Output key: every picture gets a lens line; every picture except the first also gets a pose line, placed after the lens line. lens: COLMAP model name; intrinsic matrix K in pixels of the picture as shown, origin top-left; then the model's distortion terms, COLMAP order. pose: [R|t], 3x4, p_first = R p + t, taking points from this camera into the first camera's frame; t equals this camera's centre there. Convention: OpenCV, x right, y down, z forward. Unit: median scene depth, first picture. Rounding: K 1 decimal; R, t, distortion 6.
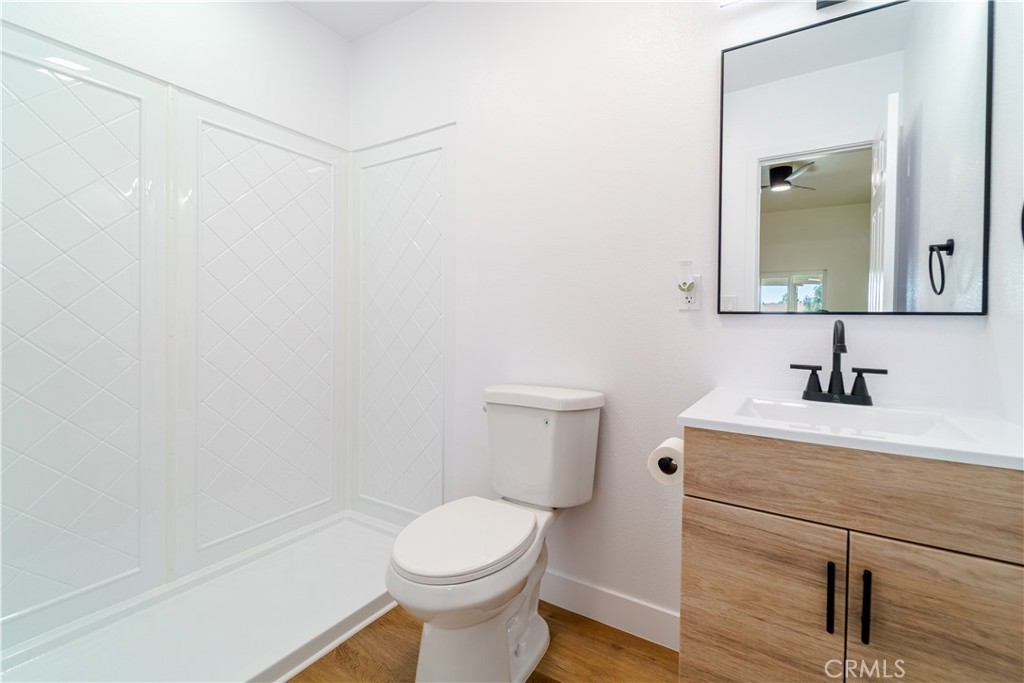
lens RADIAL K [[431.8, 0, 550.1], [0, 431.8, 325.1], [0, 0, 1]] dist [0.003031, -0.003018]
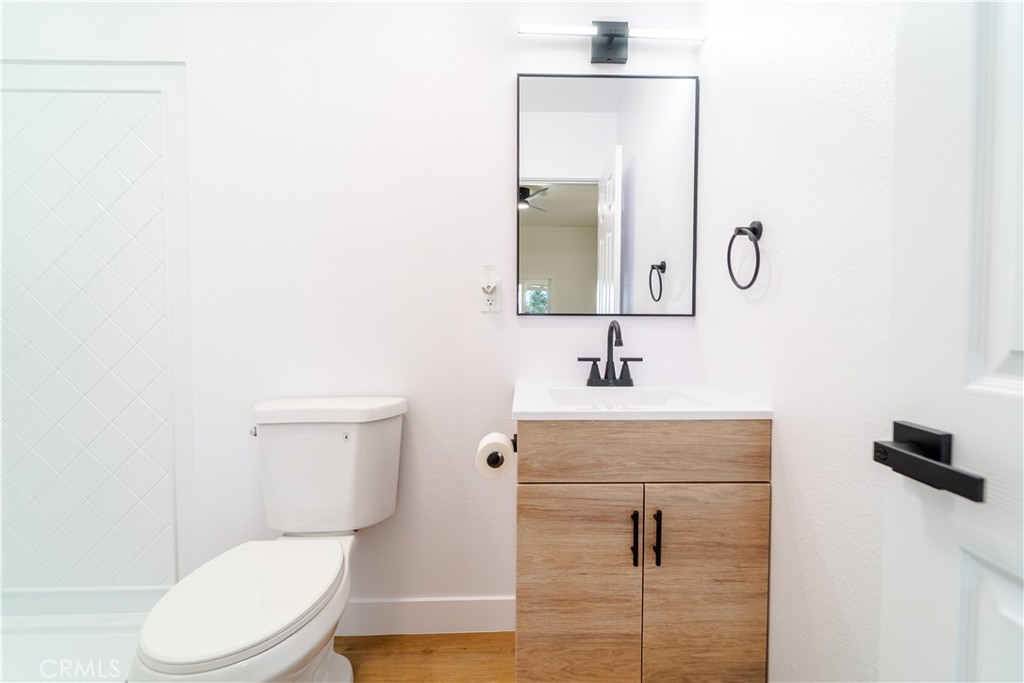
lens RADIAL K [[425.4, 0, 527.7], [0, 425.4, 334.8], [0, 0, 1]] dist [0.001362, -0.001207]
pose [[0.852906, -0.023750, 0.521525, -0.192282], [0.013444, 0.999633, 0.023536, -0.002140], [-0.521892, -0.013063, 0.852911, 0.077785]]
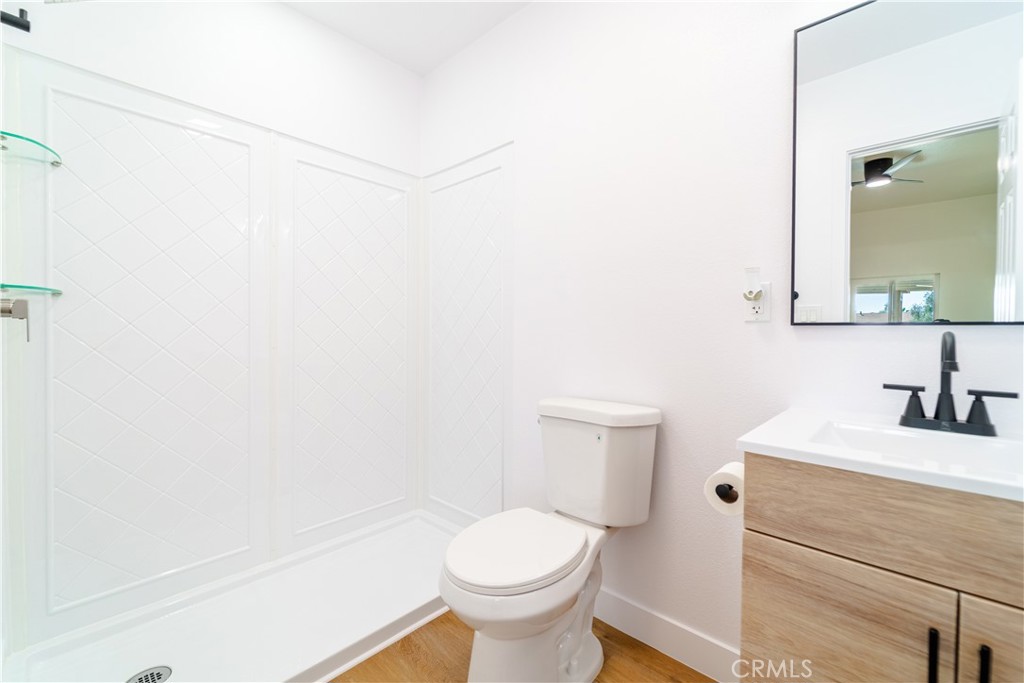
lens RADIAL K [[420.2, 0, 534.8], [0, 420.2, 336.6], [0, 0, 1]] dist [0.004210, -0.004292]
pose [[0.980035, -0.002008, -0.198815, 0.052448], [0.001434, 0.999994, -0.003031, -0.000876], [0.198820, 0.002685, 0.980032, 0.054491]]
